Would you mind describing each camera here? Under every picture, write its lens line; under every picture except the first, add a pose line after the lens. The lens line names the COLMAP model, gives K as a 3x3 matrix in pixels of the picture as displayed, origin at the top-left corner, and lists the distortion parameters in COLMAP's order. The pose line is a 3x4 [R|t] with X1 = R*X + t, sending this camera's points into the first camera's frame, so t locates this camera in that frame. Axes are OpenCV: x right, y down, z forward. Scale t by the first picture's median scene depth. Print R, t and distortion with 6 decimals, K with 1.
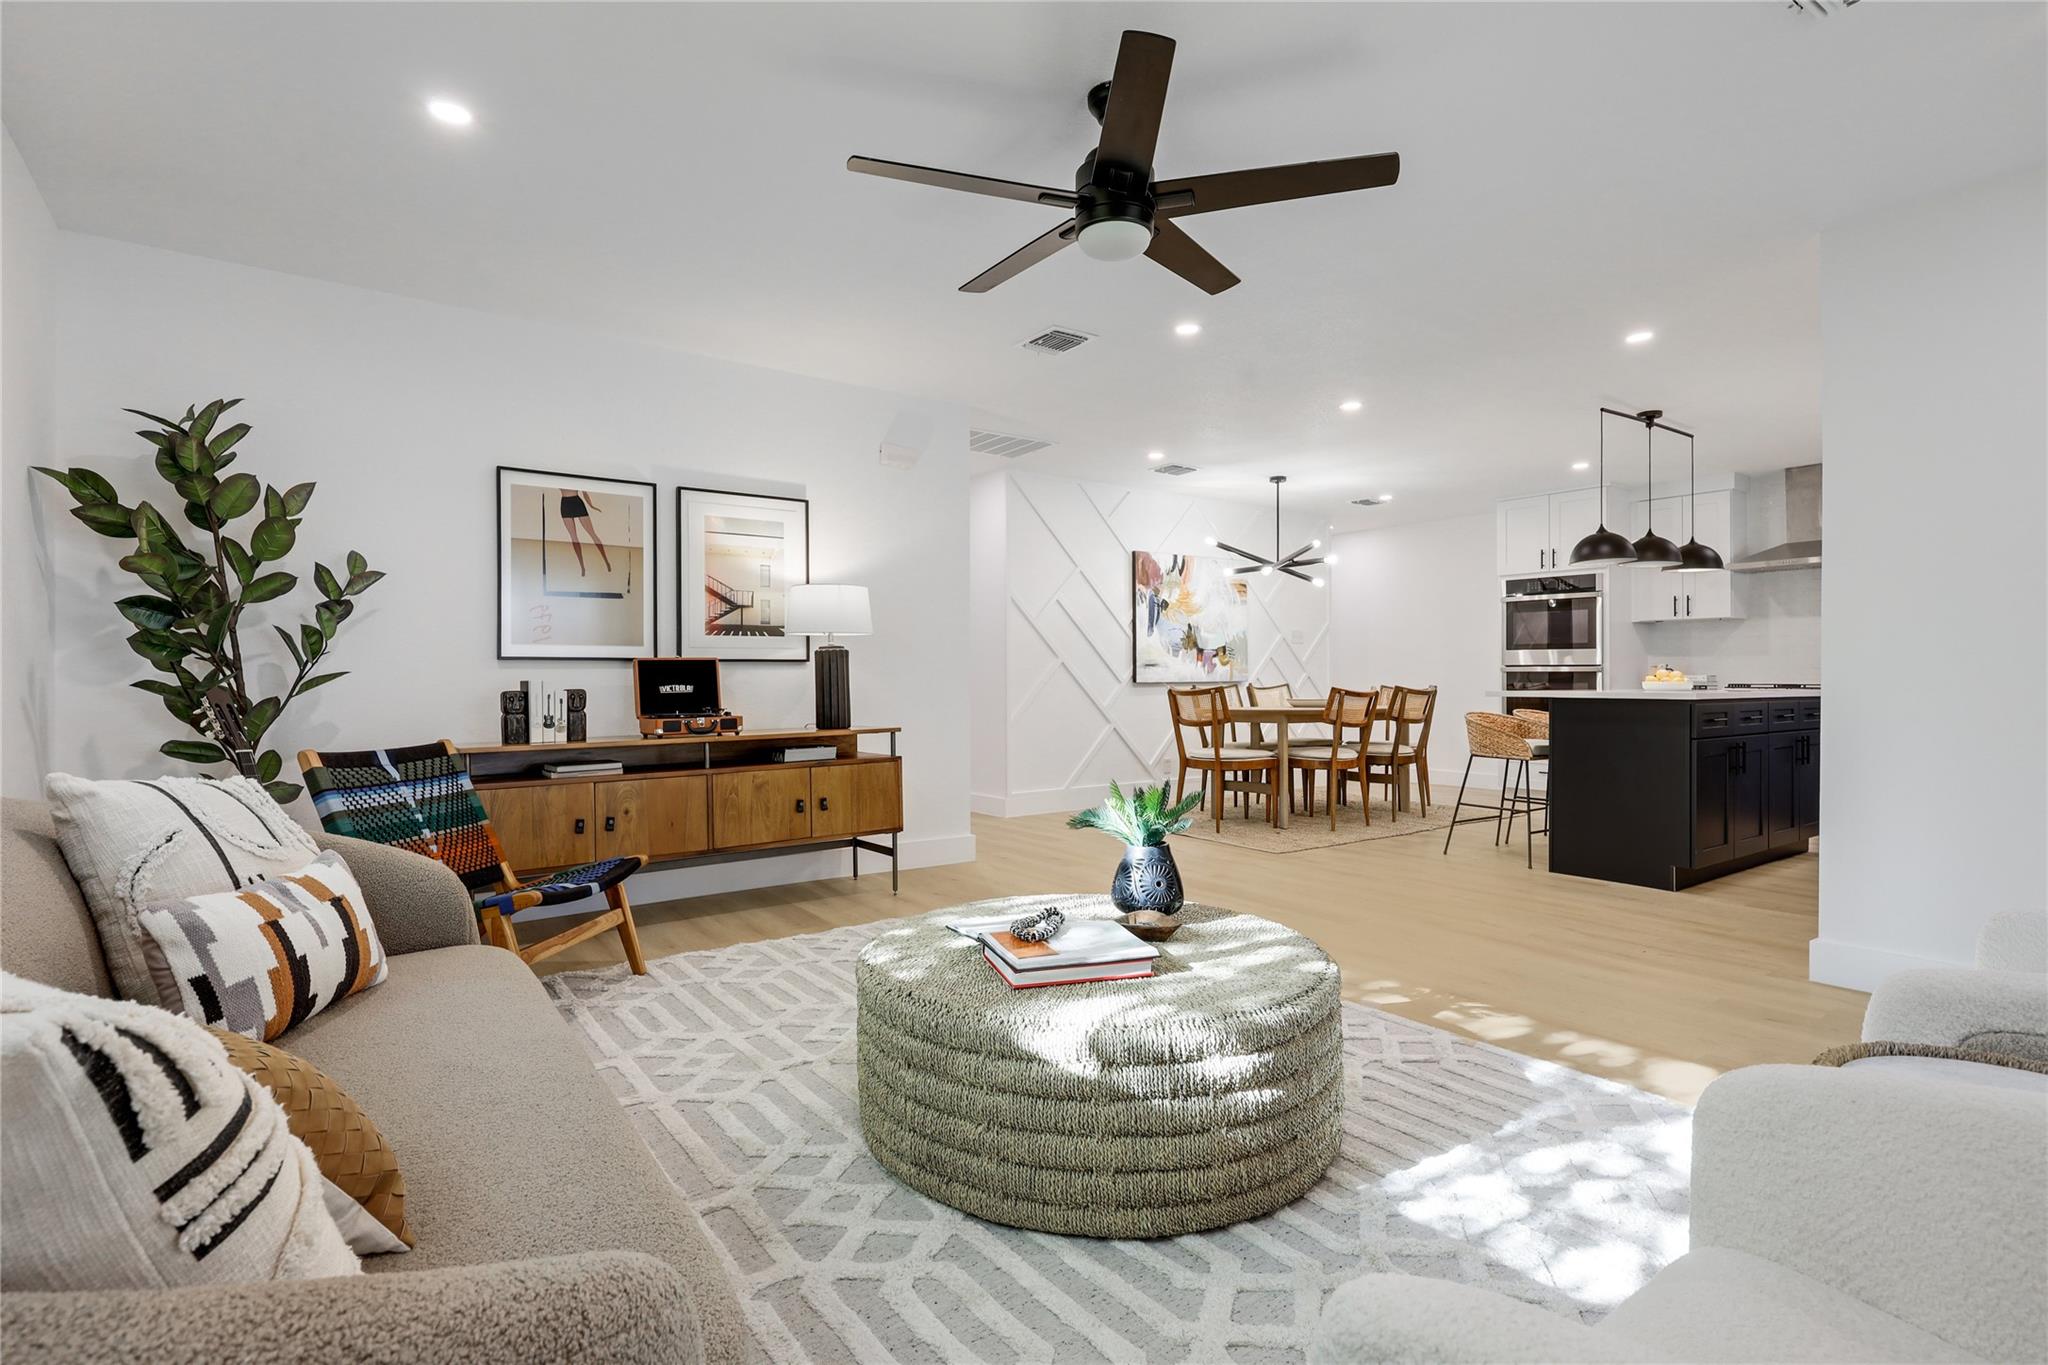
lens RADIAL K [[986.8, 0, 1022.0], [0, 986.8, 679.1], [0, 0, 1]] dist [-0.000346, -0.000004]
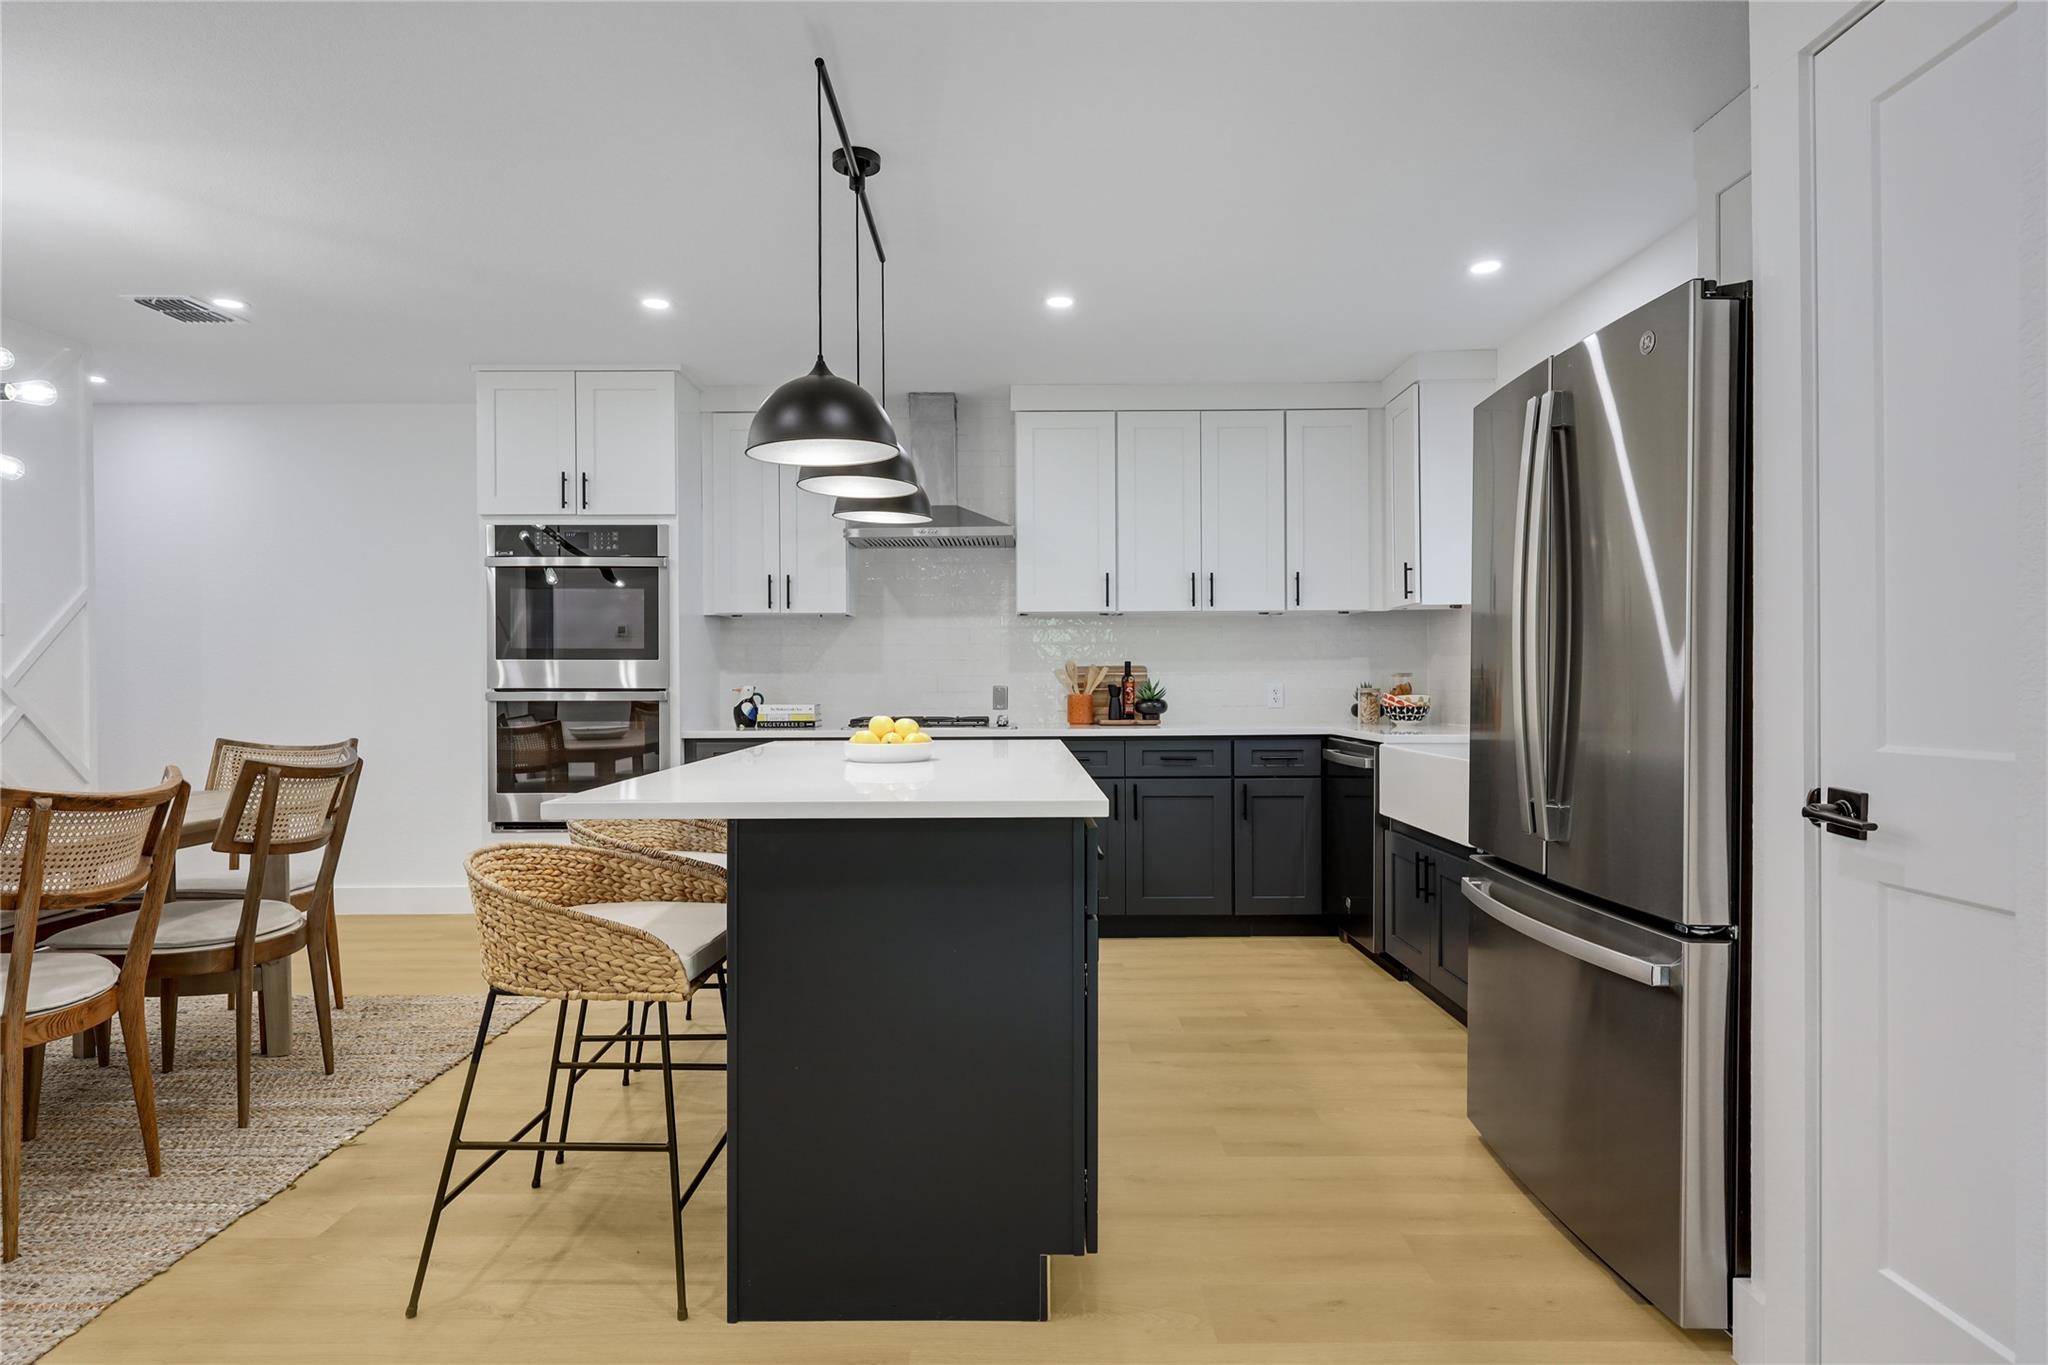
lens RADIAL K [[1166.5, 0, 1021.1], [0, 1166.5, 682.1], [0, 0, 1]] dist [-0.003168, 0.000613]
pose [[0.595585, -0.002567, 0.803288, 0.195770], [0.003516, 0.999994, 0.000588, -0.020271], [-0.803284, 0.002474, 0.595591, 0.493812]]
